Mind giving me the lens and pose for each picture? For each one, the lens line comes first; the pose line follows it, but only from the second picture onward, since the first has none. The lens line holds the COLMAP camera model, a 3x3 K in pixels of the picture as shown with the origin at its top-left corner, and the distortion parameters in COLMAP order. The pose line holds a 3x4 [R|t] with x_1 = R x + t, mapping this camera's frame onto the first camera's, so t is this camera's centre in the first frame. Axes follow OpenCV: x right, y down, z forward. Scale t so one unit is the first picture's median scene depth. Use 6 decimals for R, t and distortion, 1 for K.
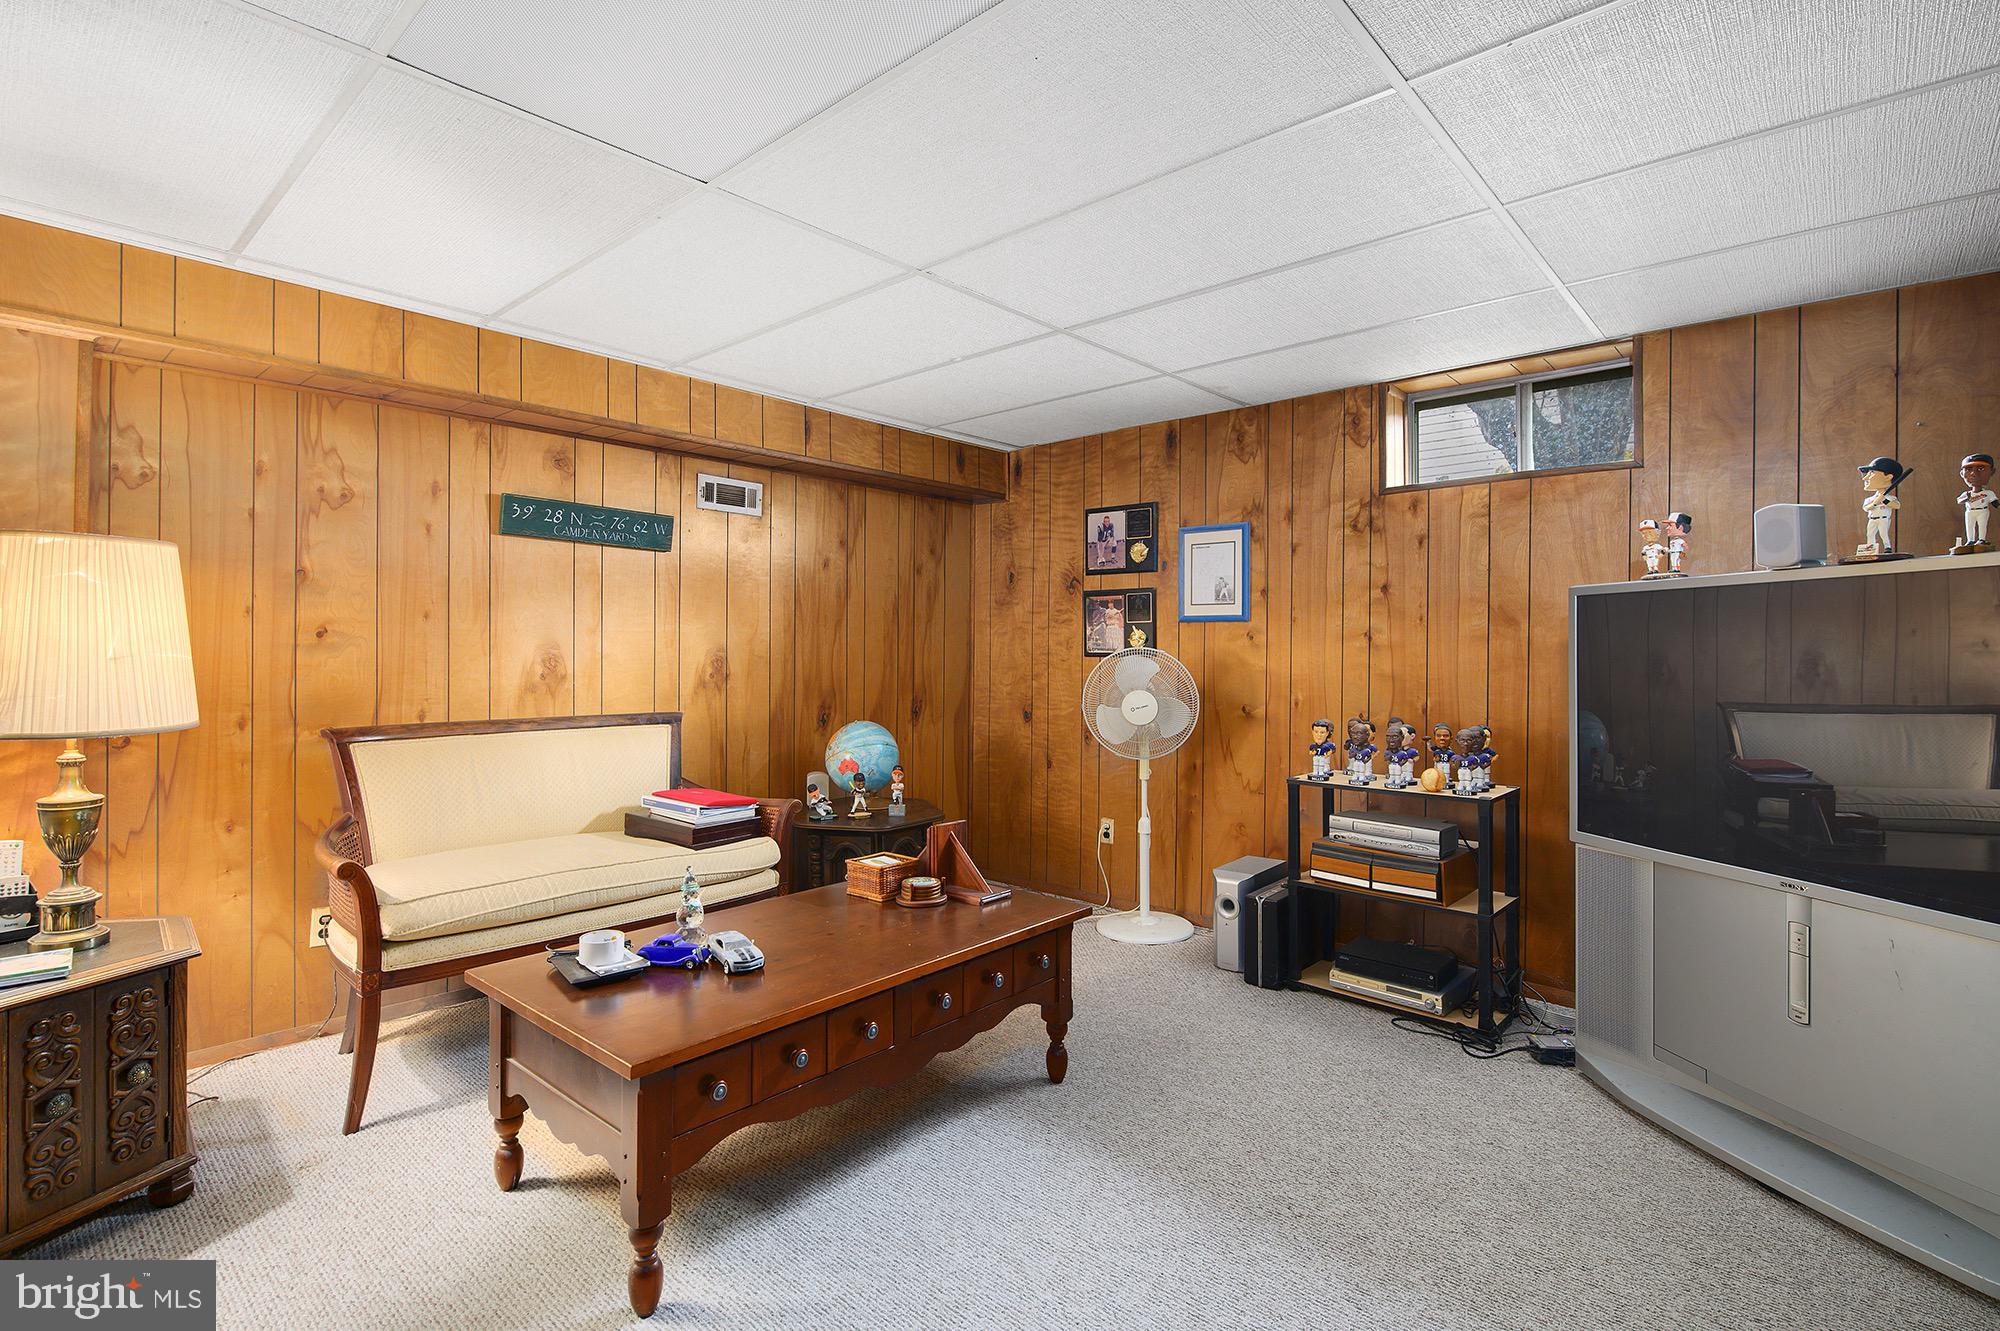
lens RADIAL K [[940.6, 0, 1001.8], [0, 940.6, 653.1], [0, 0, 1]] dist [-0.001681, -0.001125]
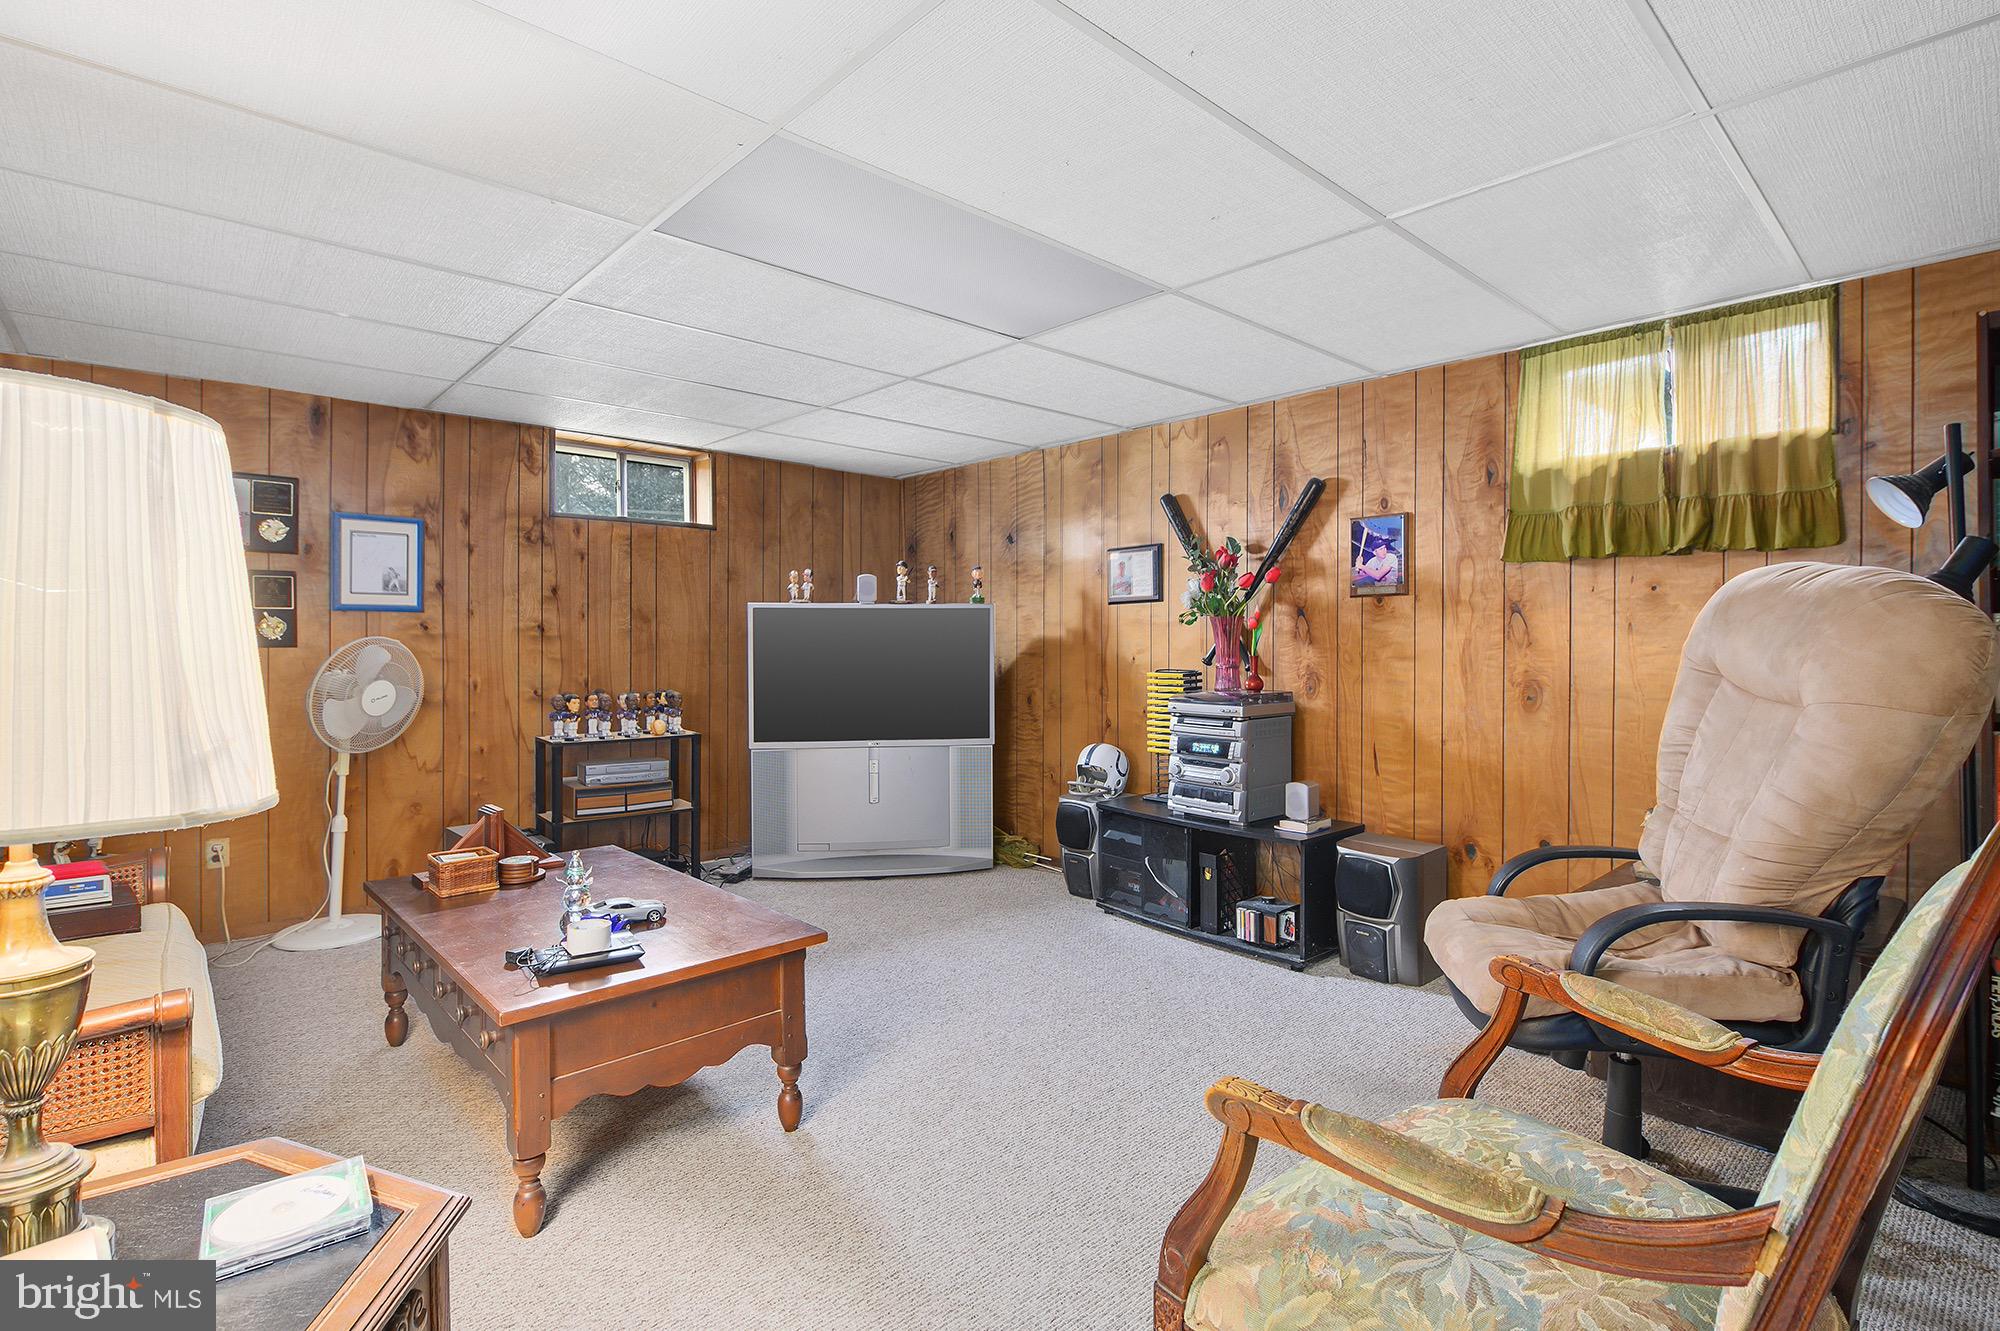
lens RADIAL K [[940.6, 0, 1001.5], [0, 940.6, 650.4], [0, 0, 1]] dist [-0.001681, -0.001125]
pose [[0.111329, -0.016610, 0.993645, -0.754954], [0.003115, 0.999861, 0.016365, -0.006156], [-0.993779, 0.001274, 0.111365, 0.241398]]
